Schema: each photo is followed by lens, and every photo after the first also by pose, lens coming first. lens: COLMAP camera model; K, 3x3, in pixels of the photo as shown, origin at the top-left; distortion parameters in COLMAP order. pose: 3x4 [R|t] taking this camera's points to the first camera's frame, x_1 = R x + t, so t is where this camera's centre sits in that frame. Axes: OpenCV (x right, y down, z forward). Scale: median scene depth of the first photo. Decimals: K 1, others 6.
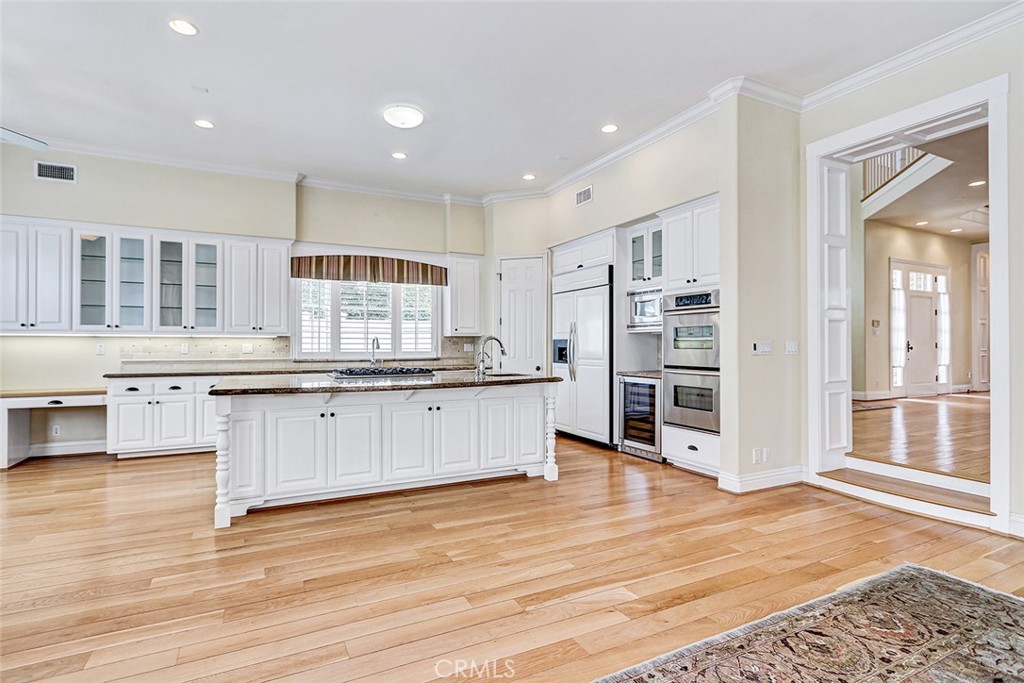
lens RADIAL K [[498.8, 0, 501.6], [0, 498.8, 340.5], [0, 0, 1]] dist [0.006767, -0.005827]
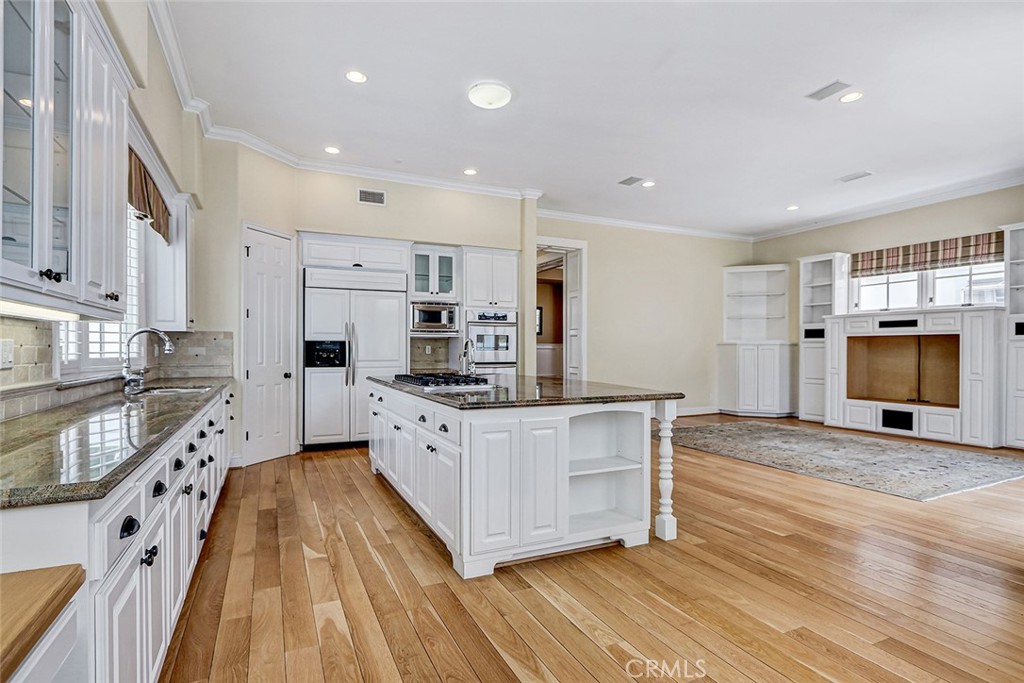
lens RADIAL K [[498.8, 0, 507.5], [0, 498.8, 349.8], [0, 0, 1]] dist [0.006767, -0.005827]
pose [[0.035953, -0.001316, 0.999353, -0.878974], [-0.011478, 0.999933, 0.001729, 0.010831], [-0.999288, -0.011533, 0.035935, 0.740277]]
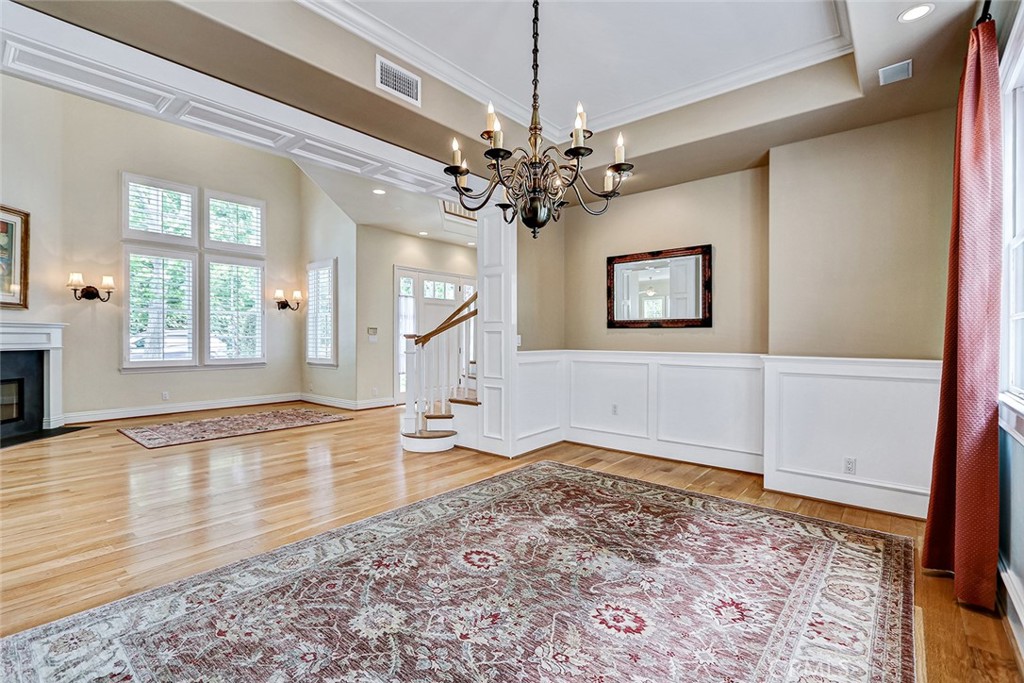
lens RADIAL K [[469.3, 0, 504.7], [0, 469.3, 338.5], [0, 0, 1]] dist [0.006854, -0.004715]
pose [[0.920044, -0.002220, 0.391808, 0.940590], [-0.002231, 0.999938, 0.010905, -0.044858], [-0.391808, -0.010907, 0.919982, 0.064269]]
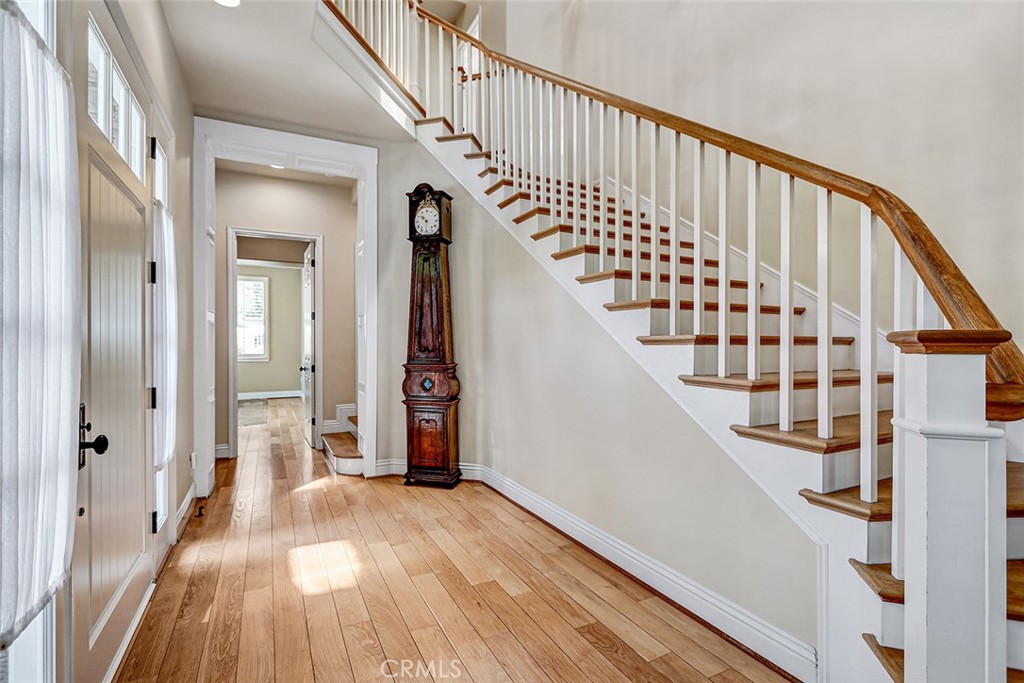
lens RADIAL K [[469.3, 0, 502.4], [0, 469.3, 343.3], [0, 0, 1]] dist [0.006854, -0.004715]
pose [[-0.002966, 0.002172, 0.999993, 1.036583], [-0.008457, 0.999962, -0.002197, -0.033066], [-0.999960, -0.008464, -0.002947, 1.359602]]
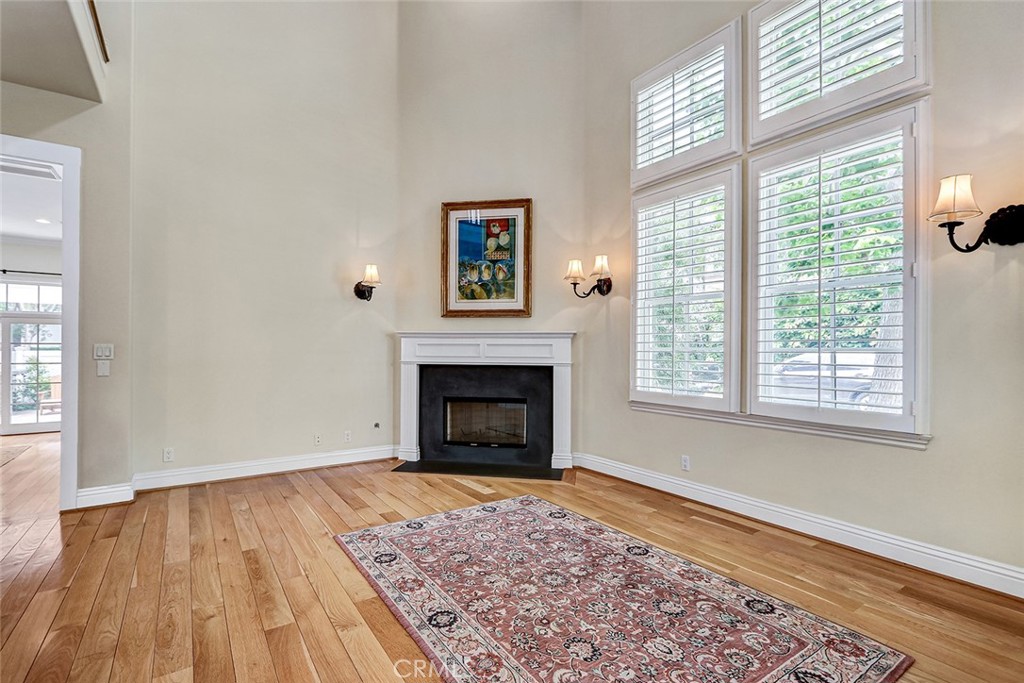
lens RADIAL K [[469.3, 0, 501.2], [0, 469.3, 349.1], [0, 0, 1]] dist [0.006854, -0.004715]
pose [[0.130146, -0.003084, -0.991490, 1.218586], [0.004463, 0.999987, -0.002525, -0.033040], [0.991485, -0.004096, 0.130158, 1.264406]]
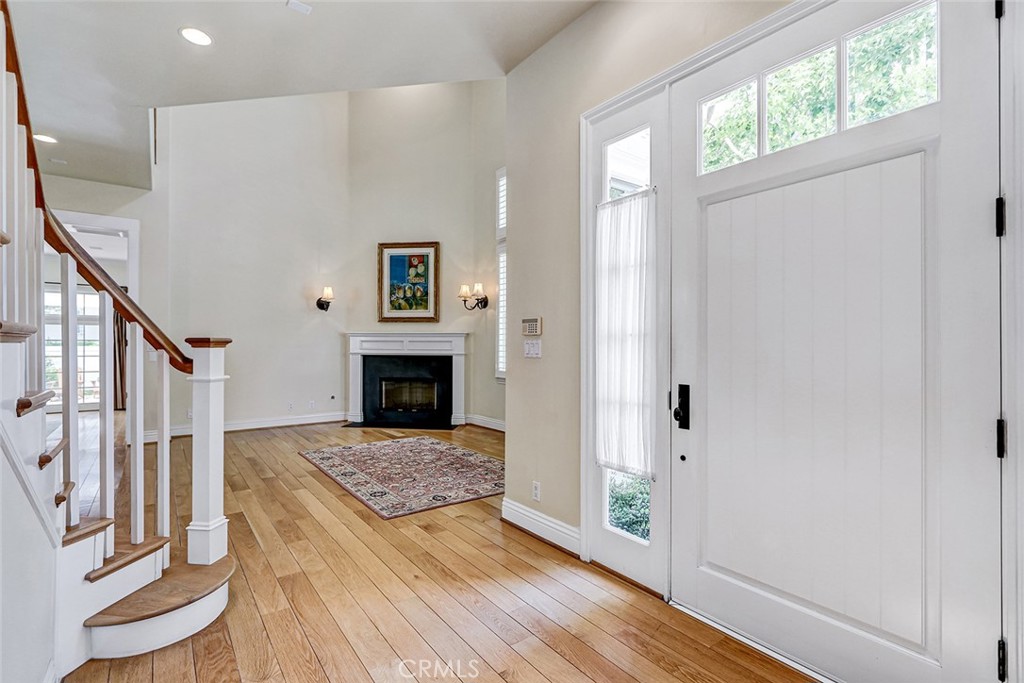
lens RADIAL K [[469.3, 0, 501.1], [0, 469.3, 342.6], [0, 0, 1]] dist [0.006854, -0.004715]
pose [[0.169791, -0.006804, -0.985457, 1.640361], [0.006512, 0.999962, -0.005783, -0.031090], [0.985459, -0.005436, 0.169829, 1.380589]]
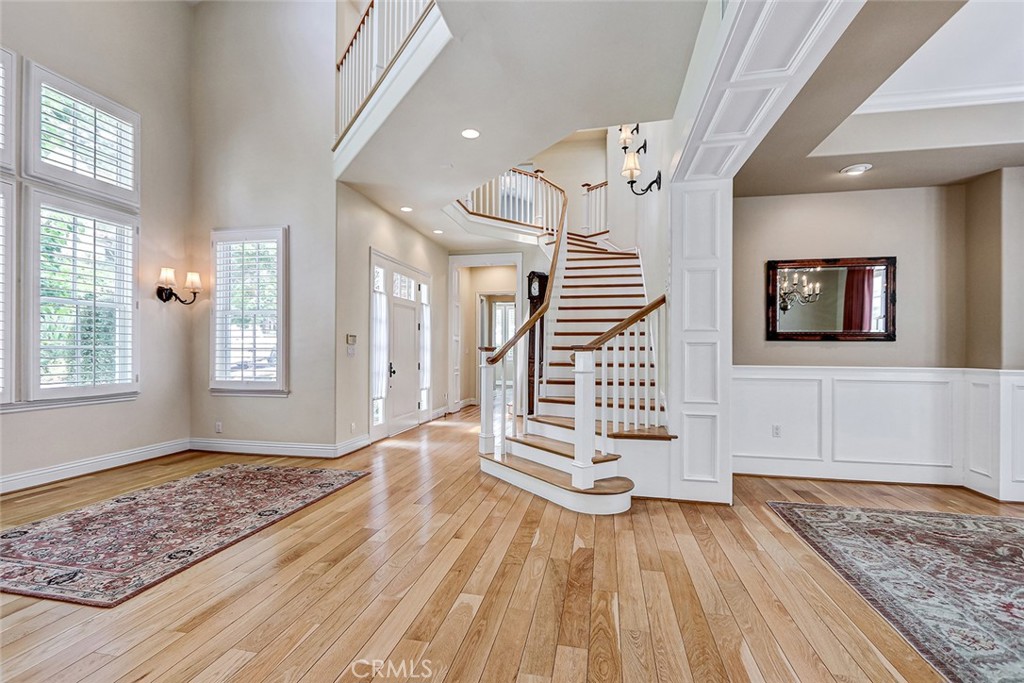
lens RADIAL K [[469.3, 0, 503.8], [0, 469.3, 349.1], [0, 0, 1]] dist [0.006854, -0.004715]
pose [[0.623058, 0.002822, 0.782170, 0.569963], [-0.010520, 0.999933, 0.004772, -0.039534], [-0.782105, -0.011201, 0.623046, 0.661769]]
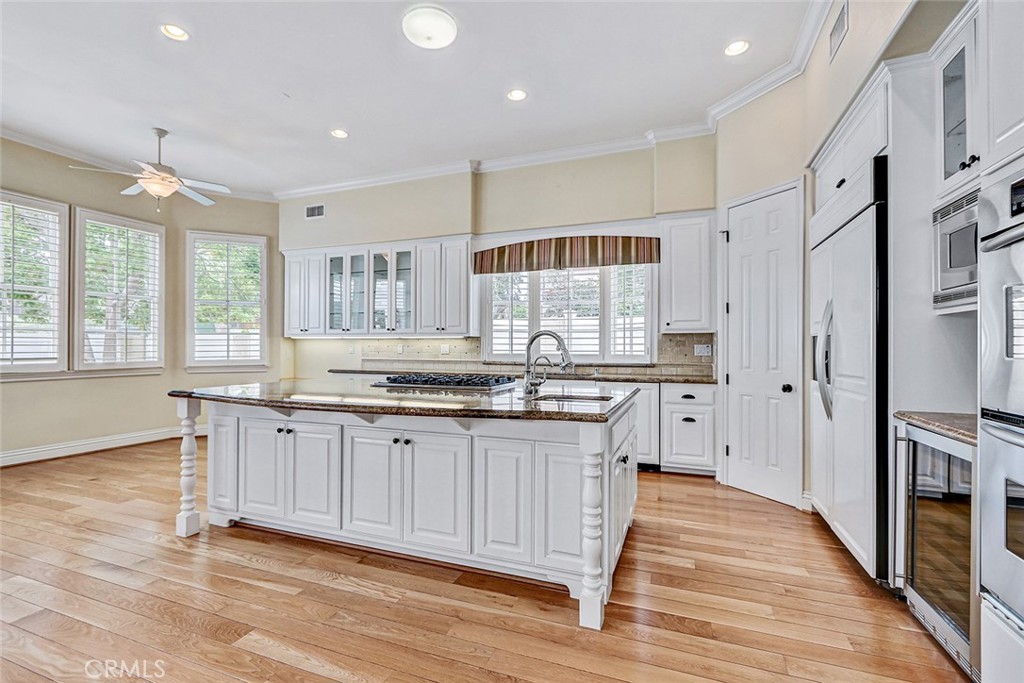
lens RADIAL K [[469.3, 0, 500.5], [0, 469.3, 342.2], [0, 0, 1]] dist [0.006854, -0.004715]
pose [[0.667504, -0.005360, -0.744587, 0.300227], [0.004033, 0.999985, -0.003583, 0.006276], [0.744596, -0.000611, 0.667516, 0.494987]]
